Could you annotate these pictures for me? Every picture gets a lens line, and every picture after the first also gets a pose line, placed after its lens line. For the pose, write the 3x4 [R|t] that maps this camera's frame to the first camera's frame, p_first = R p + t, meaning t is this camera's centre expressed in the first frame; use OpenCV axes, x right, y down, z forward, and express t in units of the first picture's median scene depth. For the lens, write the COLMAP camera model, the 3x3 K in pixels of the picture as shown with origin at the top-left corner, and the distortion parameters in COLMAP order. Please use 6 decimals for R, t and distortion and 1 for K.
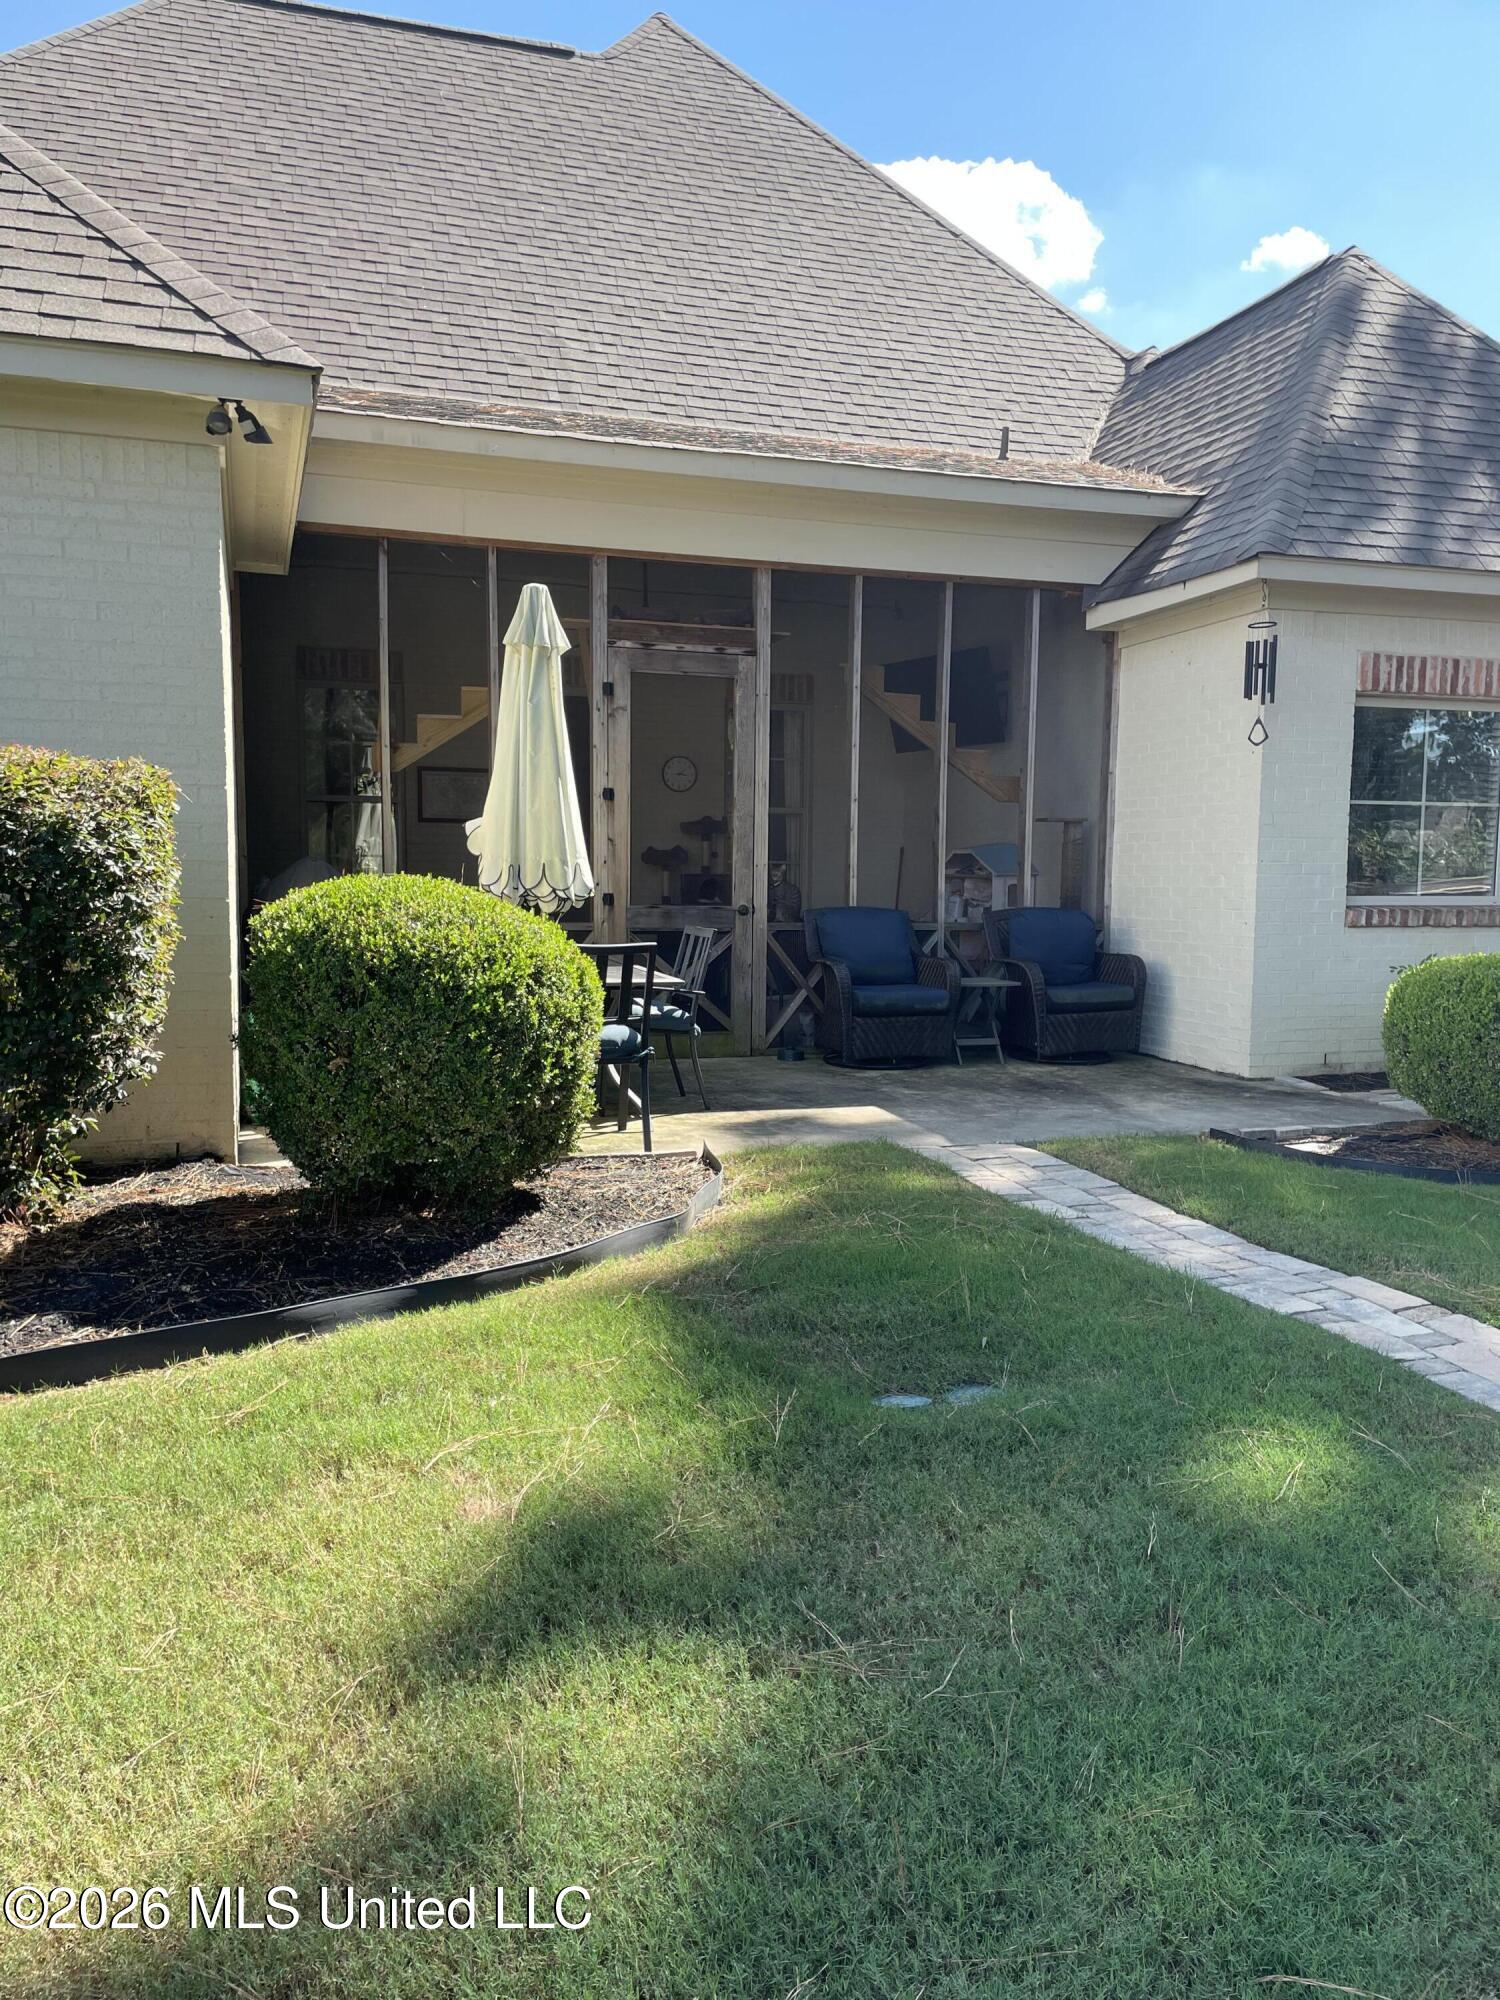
lens RADIAL K [[1509.7, 0, 745.7], [0, 1509.7, 1003.8], [0, 0, 1]] dist [0.053955, -0.082604]
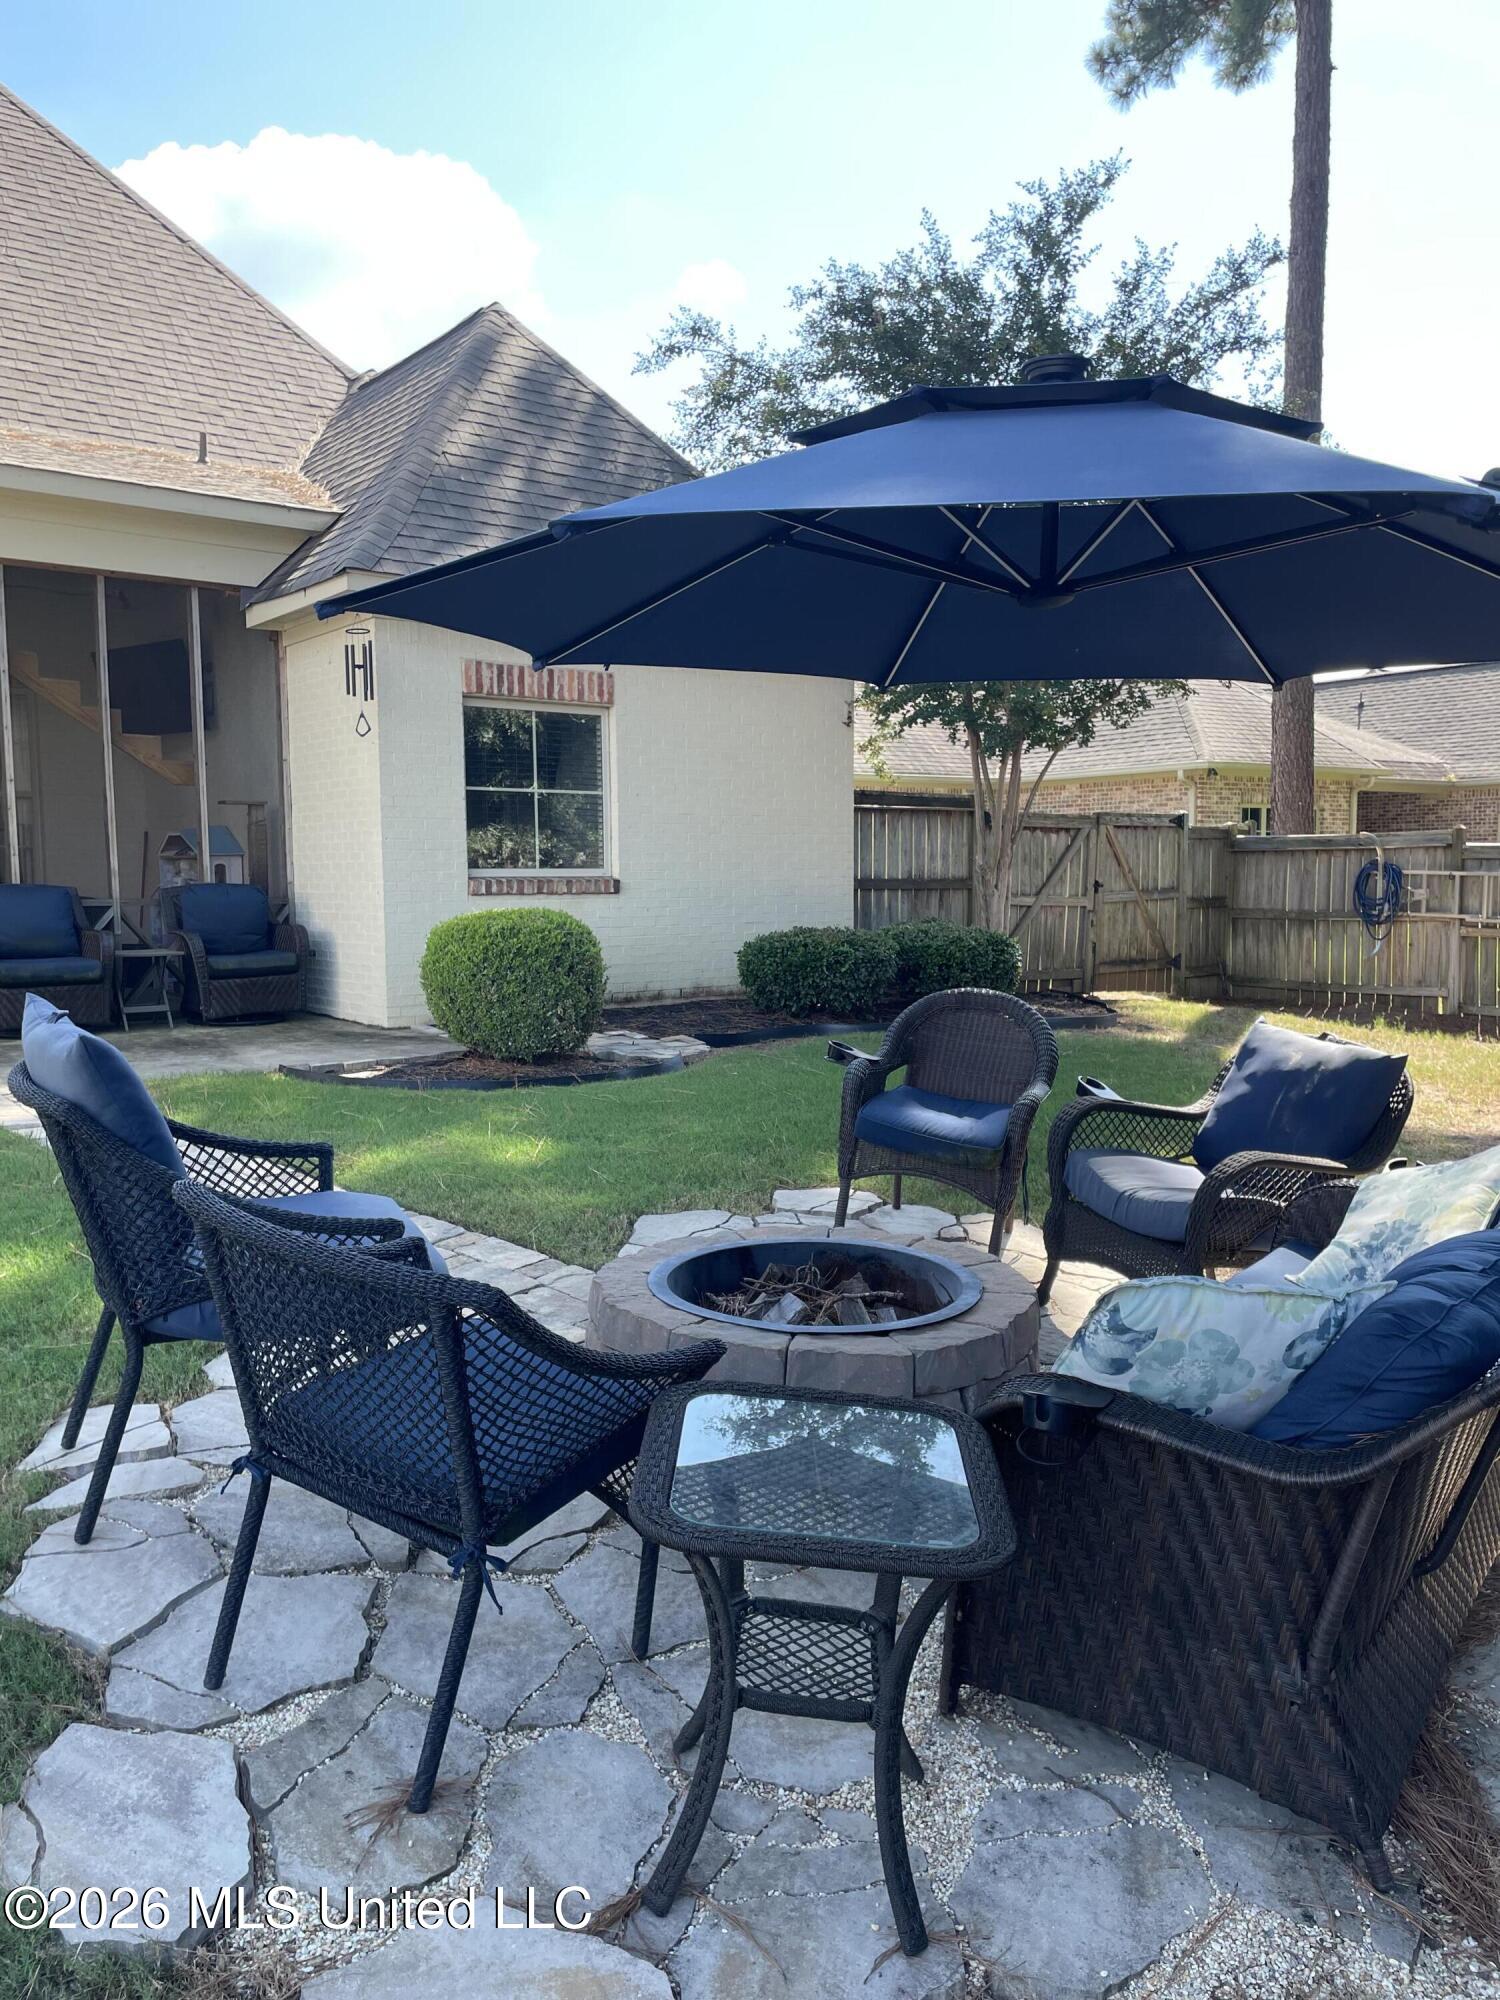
lens RADIAL K [[1509.7, 0, 768.3], [0, 1509.7, 1016.3], [0, 0, 1]] dist [0.053955, -0.082604]
pose [[0.938389, -0.042014, 0.343017, 0.155079], [0.038916, 0.999116, 0.015915, 0.024273], [-0.343383, -0.001586, 0.939194, -0.126976]]
